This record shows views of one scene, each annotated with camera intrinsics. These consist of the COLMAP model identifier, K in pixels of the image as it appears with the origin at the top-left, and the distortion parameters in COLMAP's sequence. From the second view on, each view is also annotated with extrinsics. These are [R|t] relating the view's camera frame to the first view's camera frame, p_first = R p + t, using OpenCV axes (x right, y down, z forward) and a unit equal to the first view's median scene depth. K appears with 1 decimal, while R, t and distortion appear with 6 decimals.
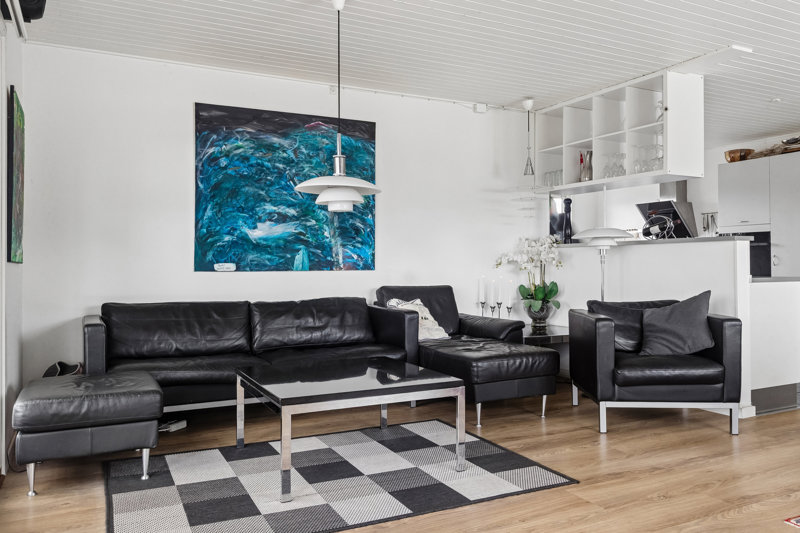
lens RADIAL K [[617.4, 0, 400.0], [0, 617.4, 266.3], [0, 0, 1]] dist [-0.002865, -0.007073]
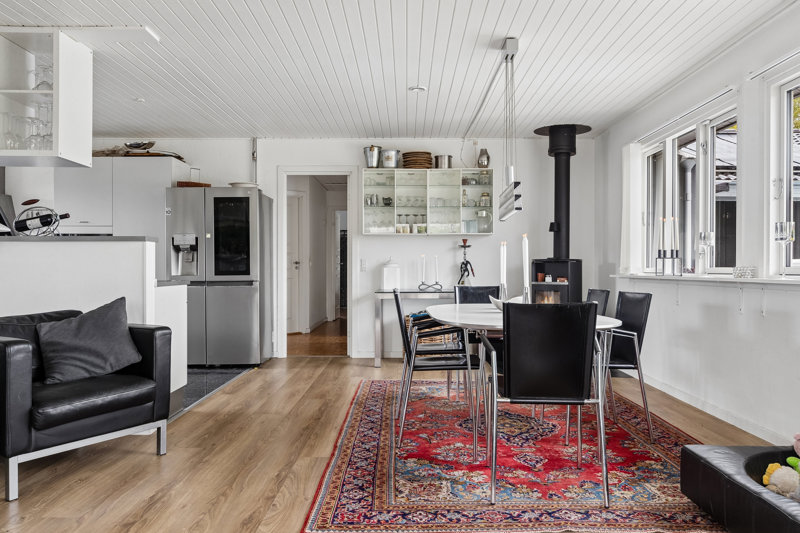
lens RADIAL K [[617.4, 0, 401.4], [0, 617.4, 268.5], [0, 0, 1]] dist [-0.002865, -0.007073]
pose [[0.448539, 0.007106, 0.893735, -0.107070], [-0.004138, 0.999974, -0.005874, 0.002460], [-0.893754, -0.001064, 0.448557, 0.266742]]
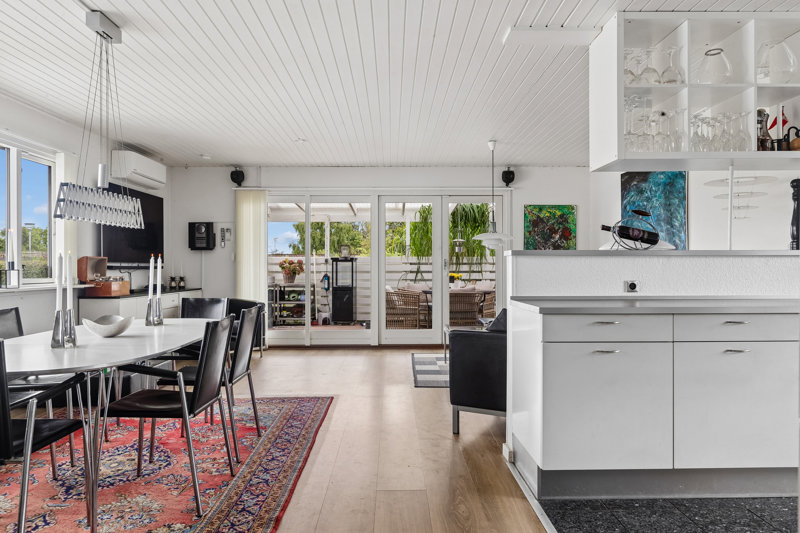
lens RADIAL K [[575.5, 0, 400.3], [0, 575.5, 267.0], [0, 0, 1]] dist [0.001045, 0.000181]
pose [[-0.436536, 0.003125, -0.899682, 1.316750], [0.004200, 0.999990, 0.001436, -0.027547], [0.899677, -0.003152, -0.436544, 1.213220]]
